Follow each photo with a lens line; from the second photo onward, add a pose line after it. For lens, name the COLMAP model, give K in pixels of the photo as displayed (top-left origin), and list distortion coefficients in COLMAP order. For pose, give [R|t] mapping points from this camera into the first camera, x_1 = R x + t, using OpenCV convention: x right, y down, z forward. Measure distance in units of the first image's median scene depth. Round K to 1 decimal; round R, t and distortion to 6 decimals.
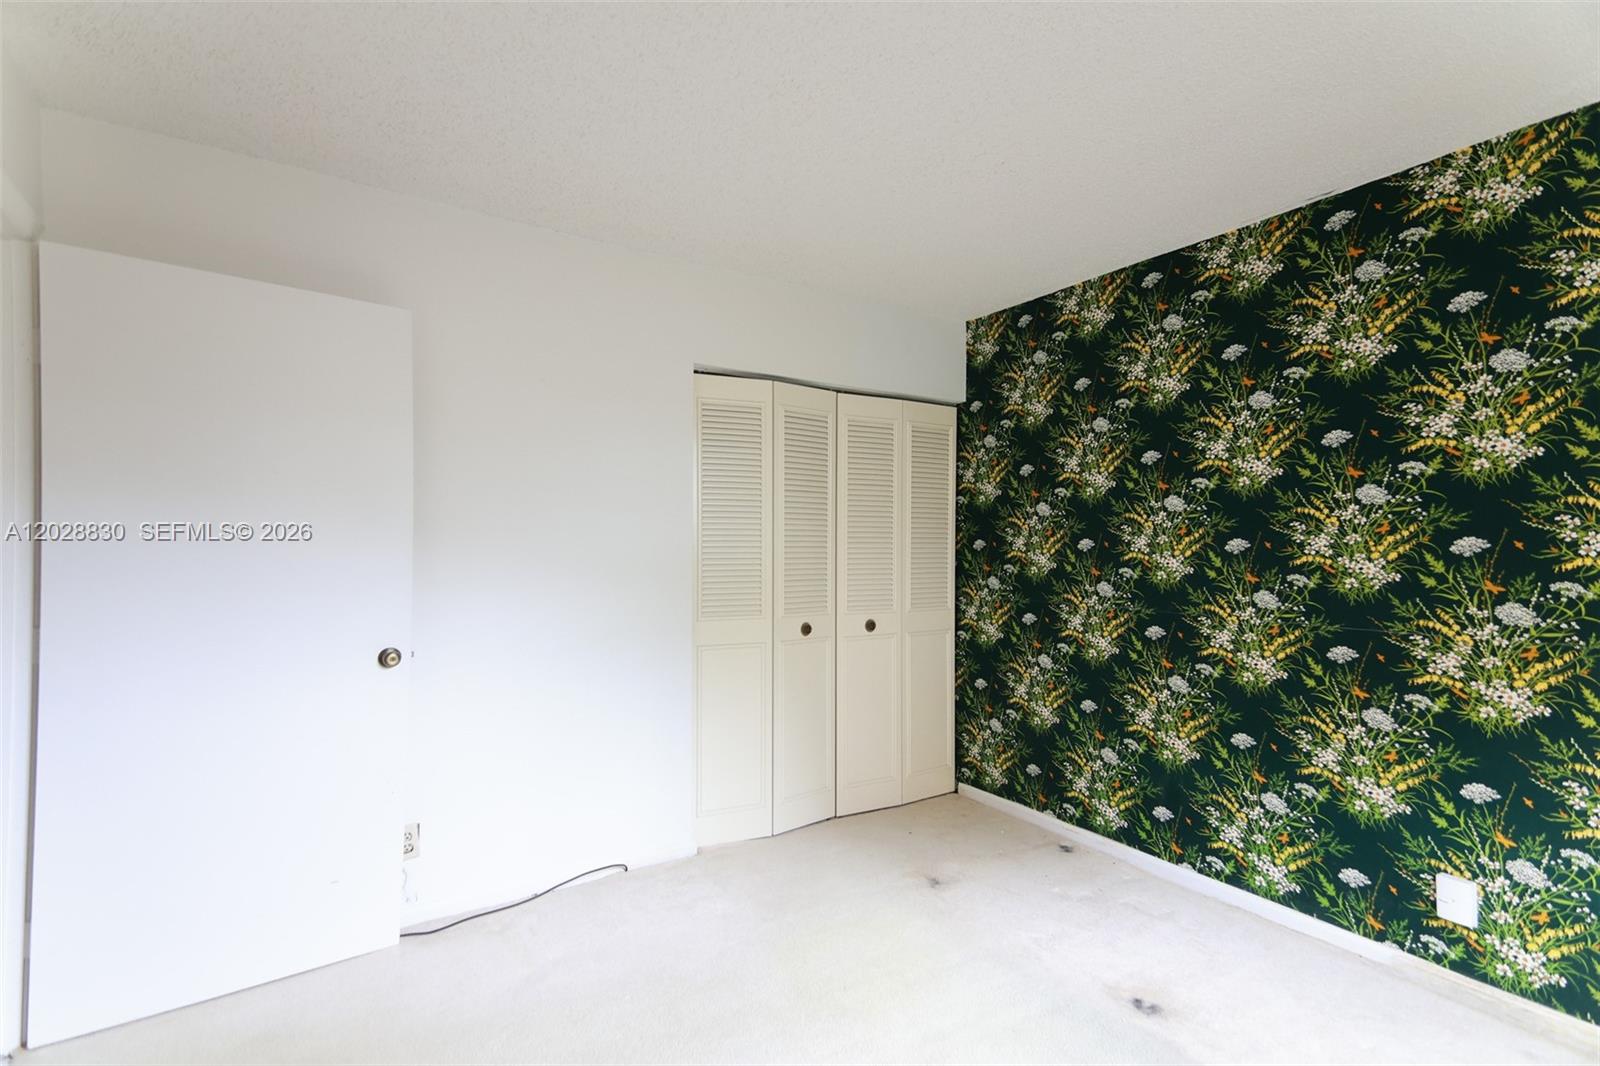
lens RADIAL K [[799.0, 0, 804.6], [0, 799.0, 546.3], [0, 0, 1]] dist [0.140315, -0.000155]
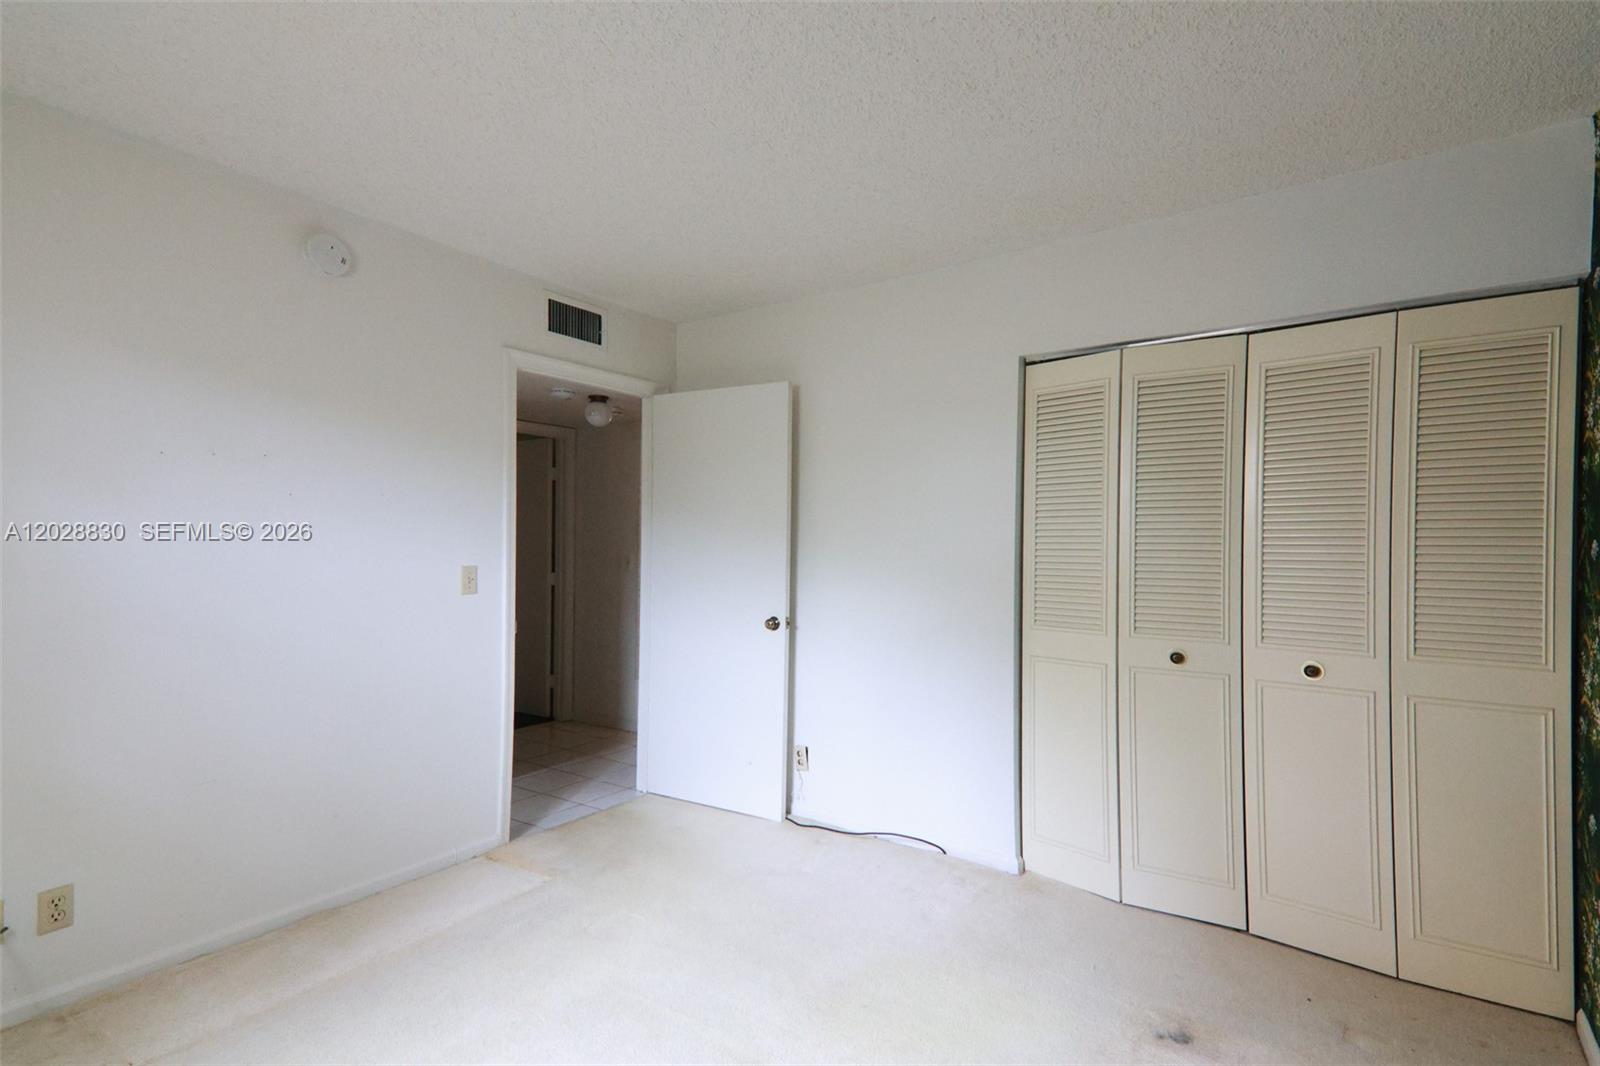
lens RADIAL K [[799.0, 0, 804.6], [0, 799.0, 546.3], [0, 0, 1]] dist [0.140315, -0.000155]
pose [[0.395238, 0.003822, -0.918571, 0.609813], [-0.008723, 0.999962, 0.000407, -0.001048], [0.918537, 0.007851, 0.395256, 0.371551]]
